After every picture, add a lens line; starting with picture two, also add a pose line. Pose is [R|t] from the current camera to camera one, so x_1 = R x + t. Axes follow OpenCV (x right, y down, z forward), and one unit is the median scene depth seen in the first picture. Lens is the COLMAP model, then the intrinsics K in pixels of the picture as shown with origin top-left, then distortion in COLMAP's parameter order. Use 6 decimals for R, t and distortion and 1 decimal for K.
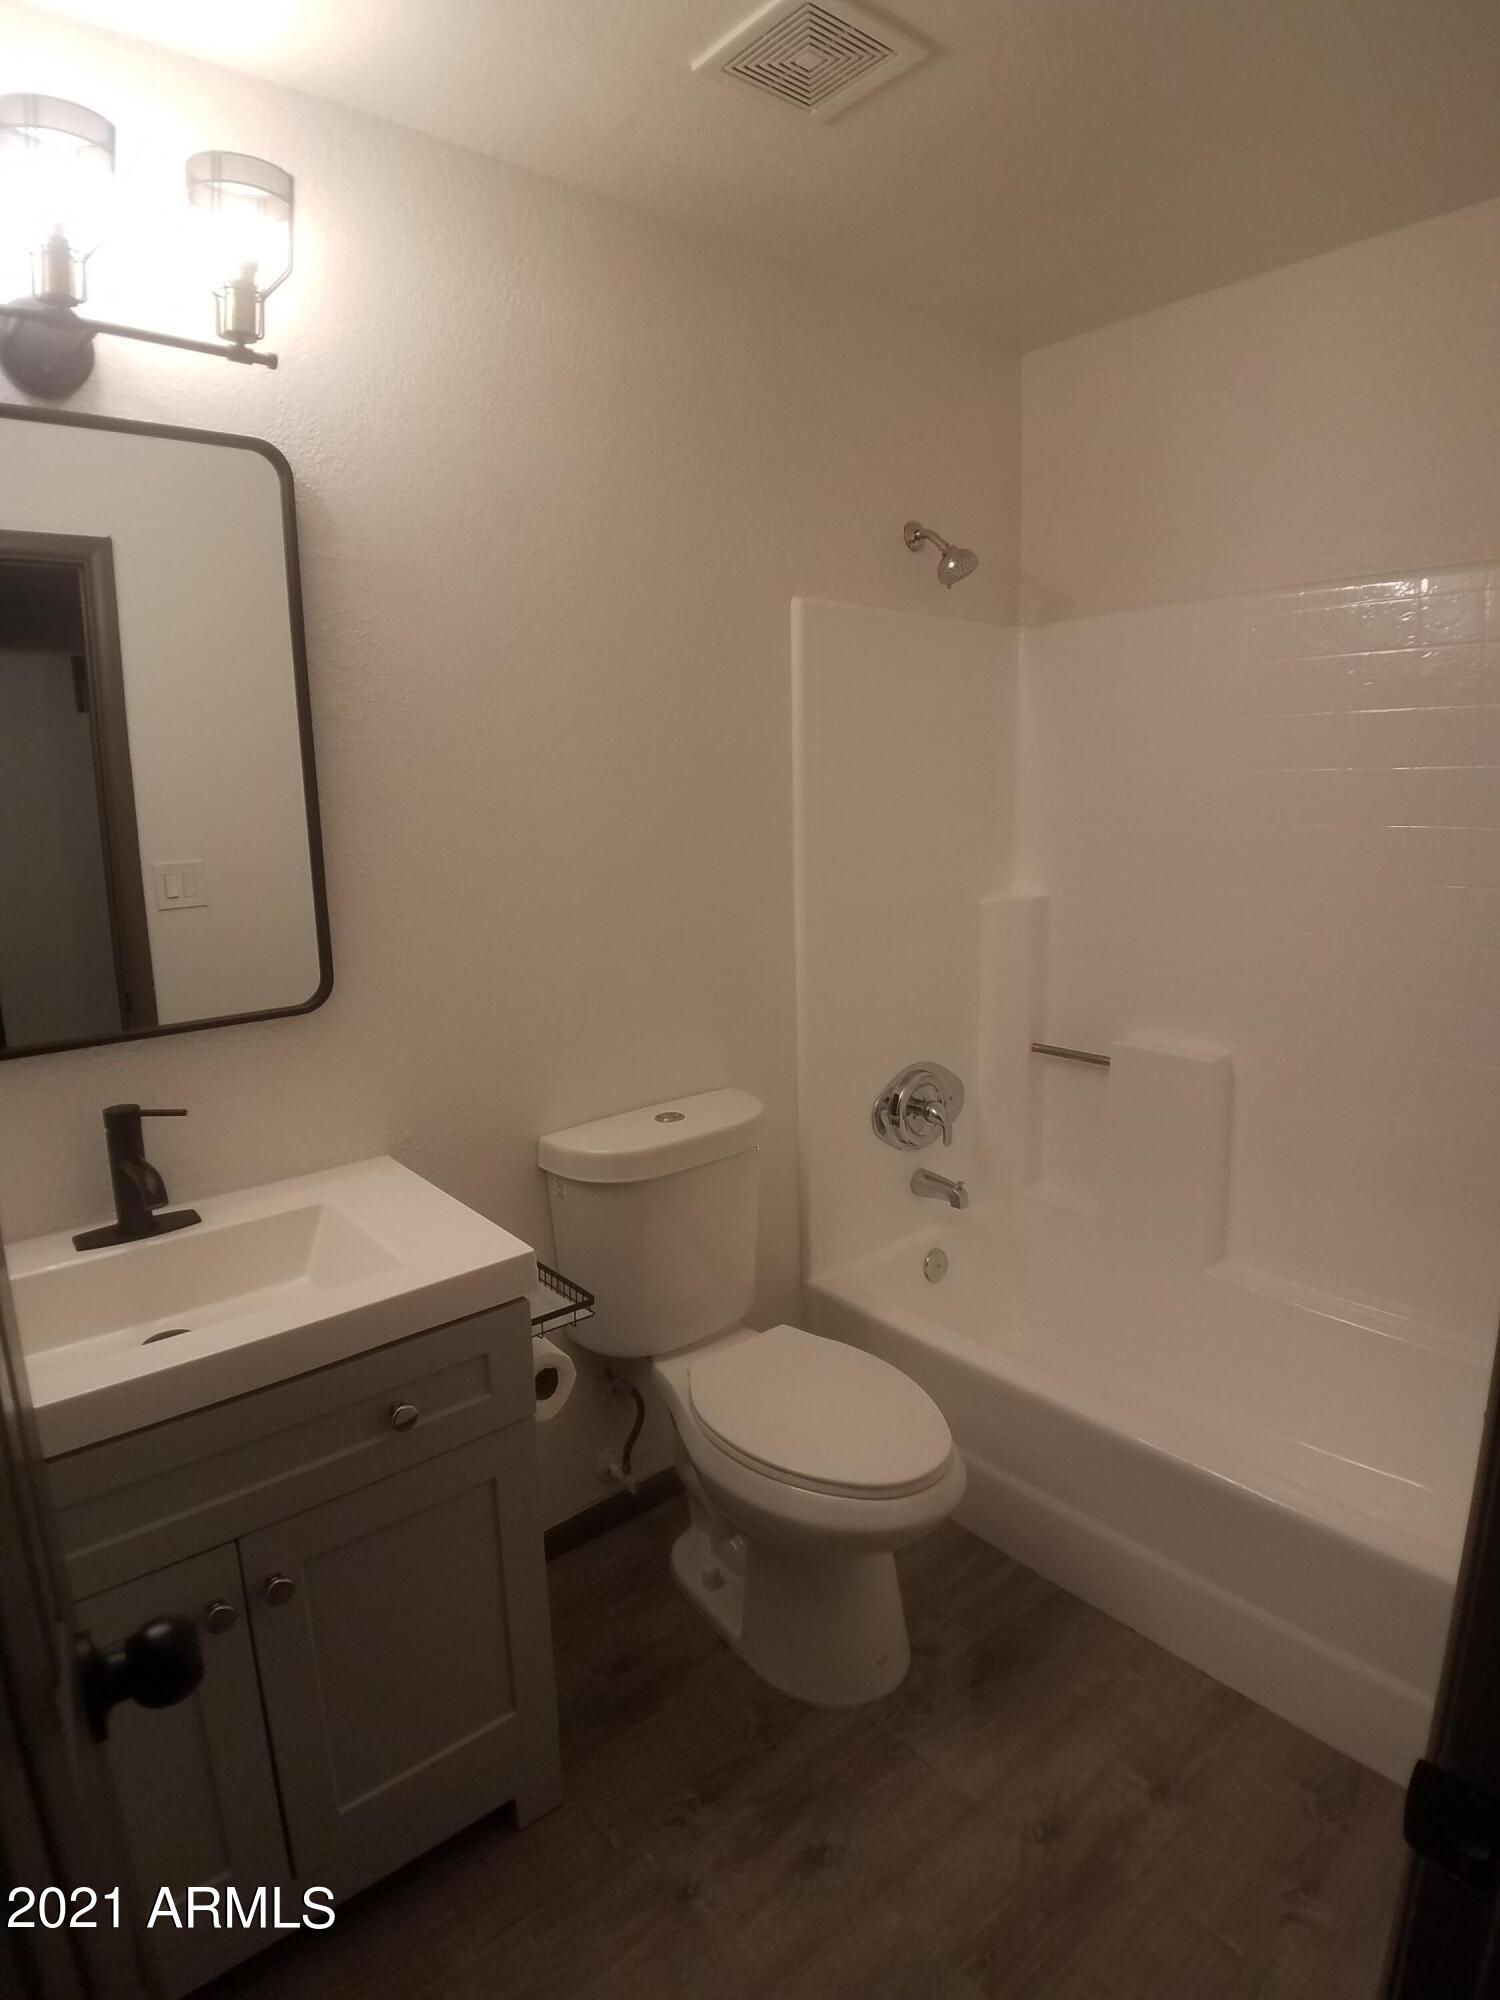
lens RADIAL K [[1065.6, 0, 766.2], [0, 1065.6, 997.3], [0, 0, 1]] dist [-0.048429, -0.010196]
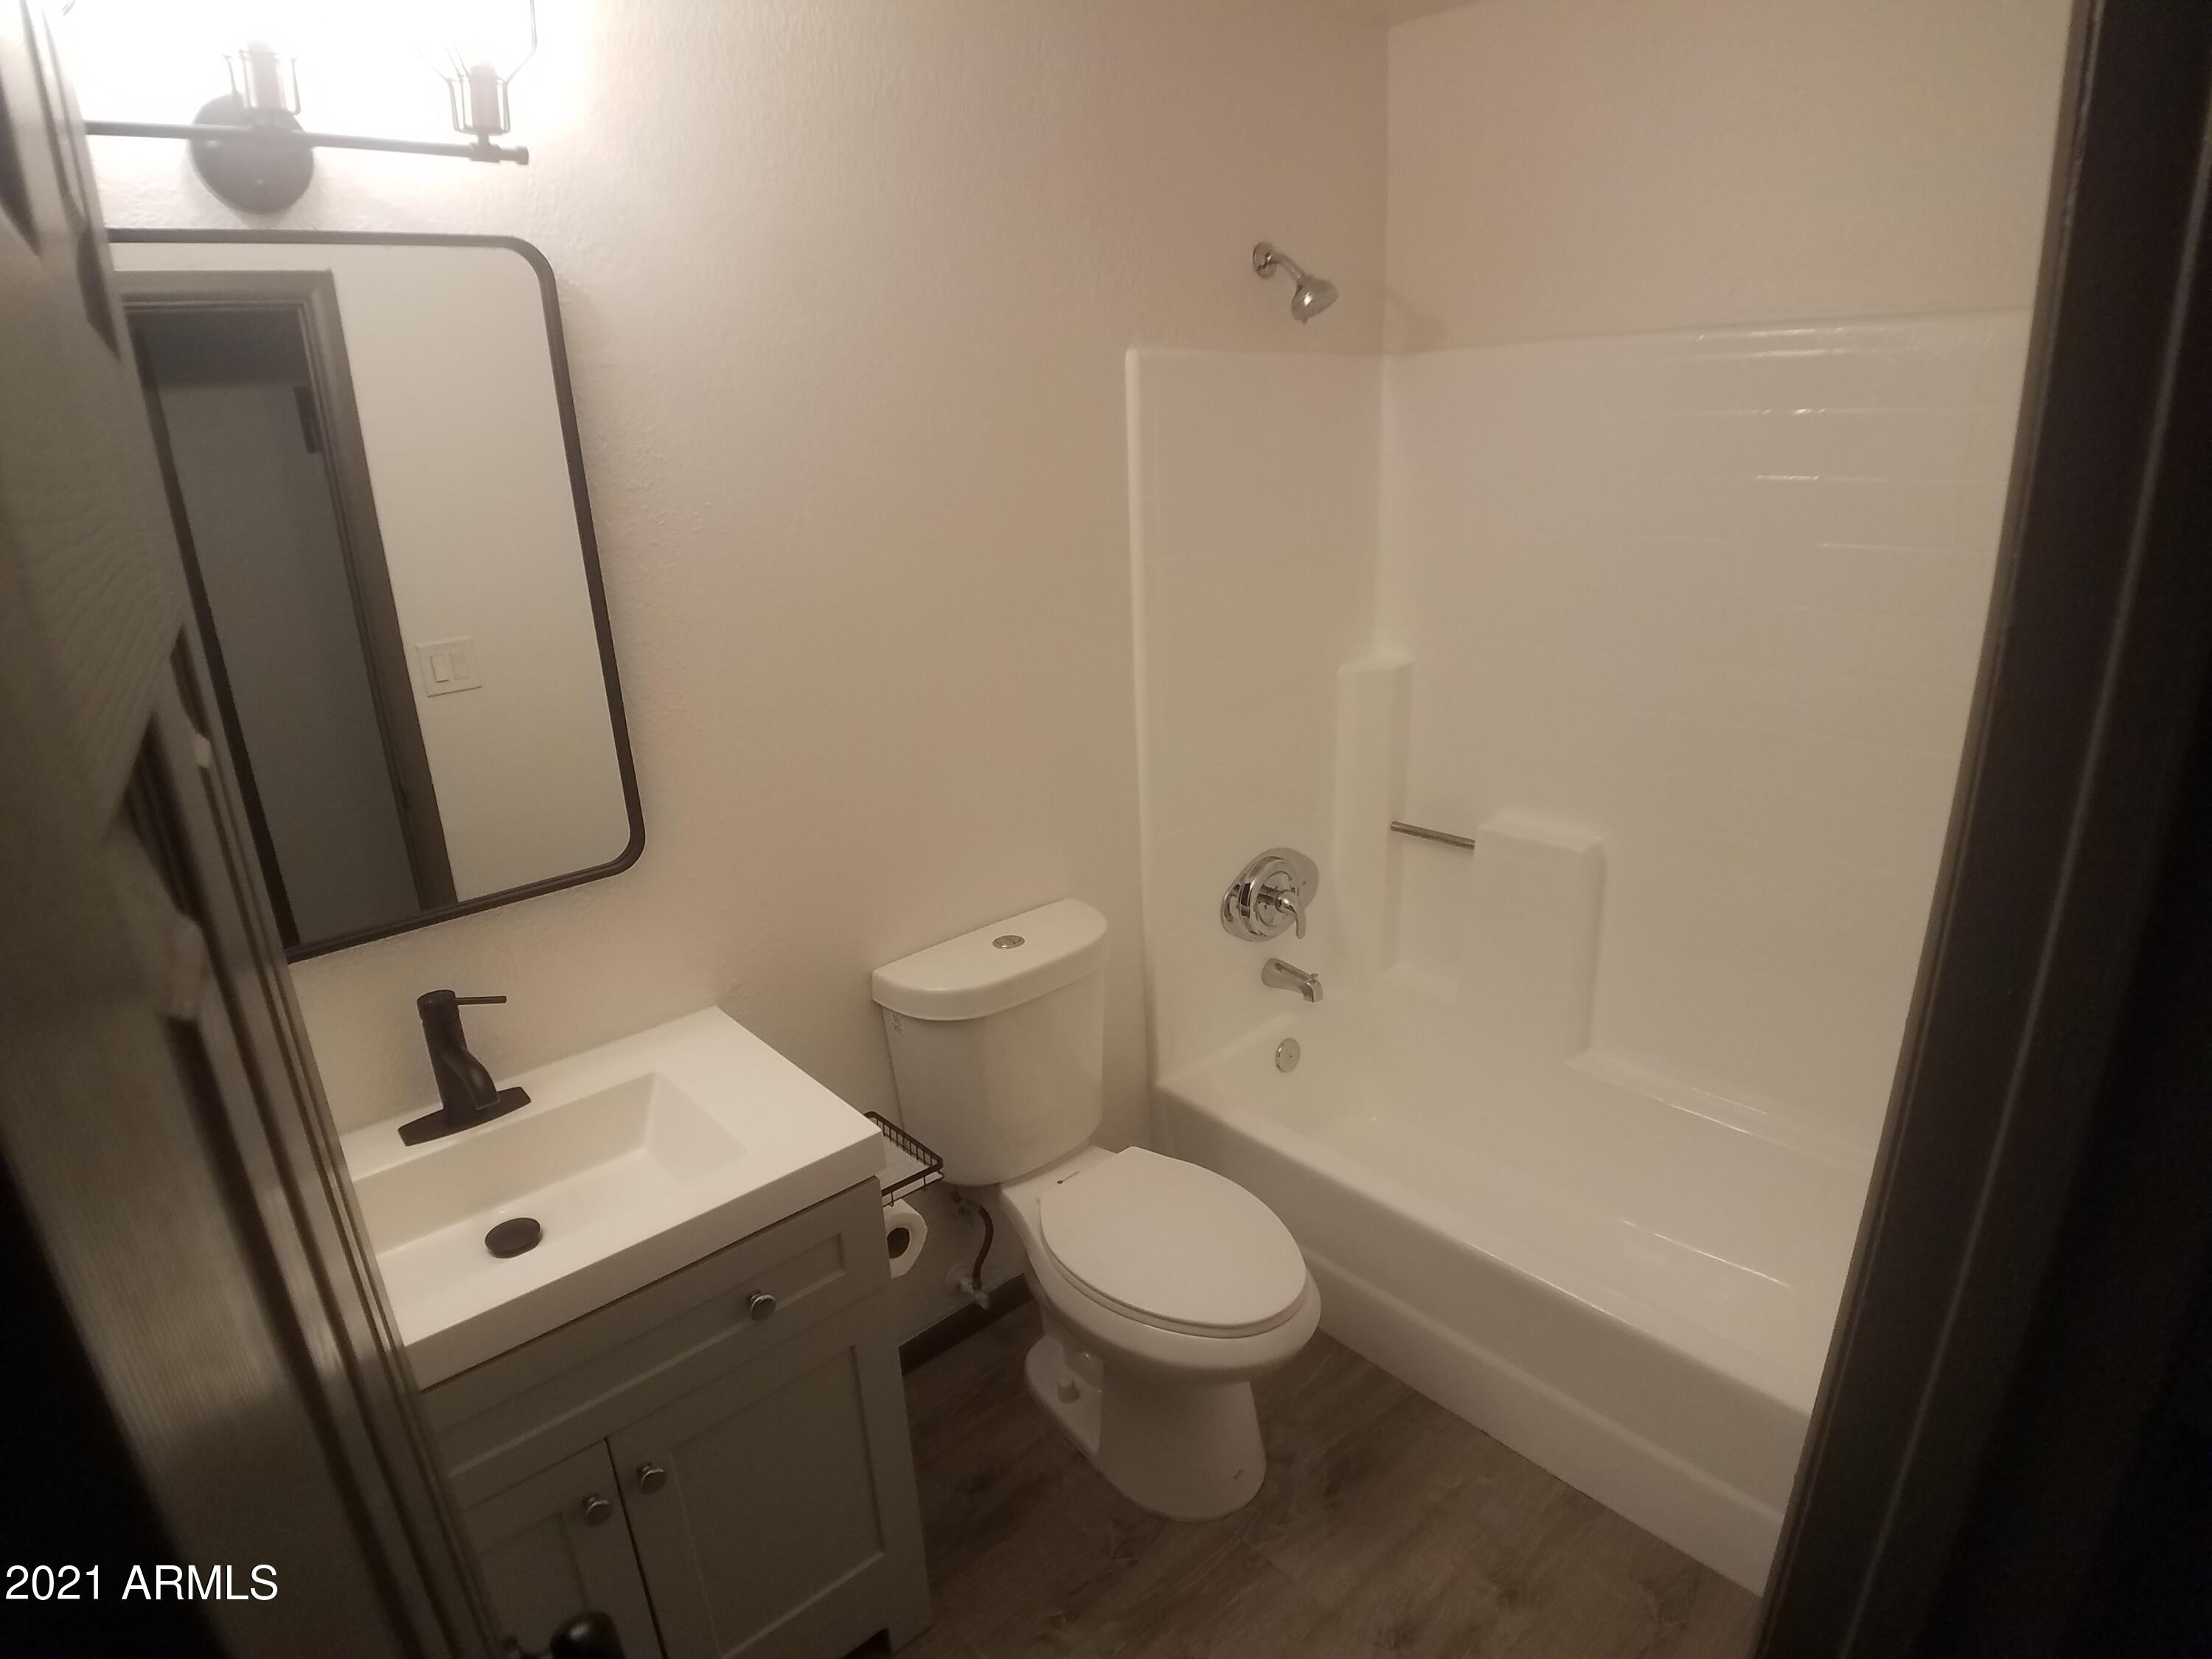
lens RADIAL K [[1178.5, 0, 1118.7], [0, 1178.5, 846.4], [0, 0, 1]] dist [-0.048429, -0.010196]
pose [[0.999554, -0.023869, 0.017922, -0.010933], [0.020866, 0.988116, 0.152287, -0.137582], [-0.021344, -0.151845, 0.988174, -0.022602]]
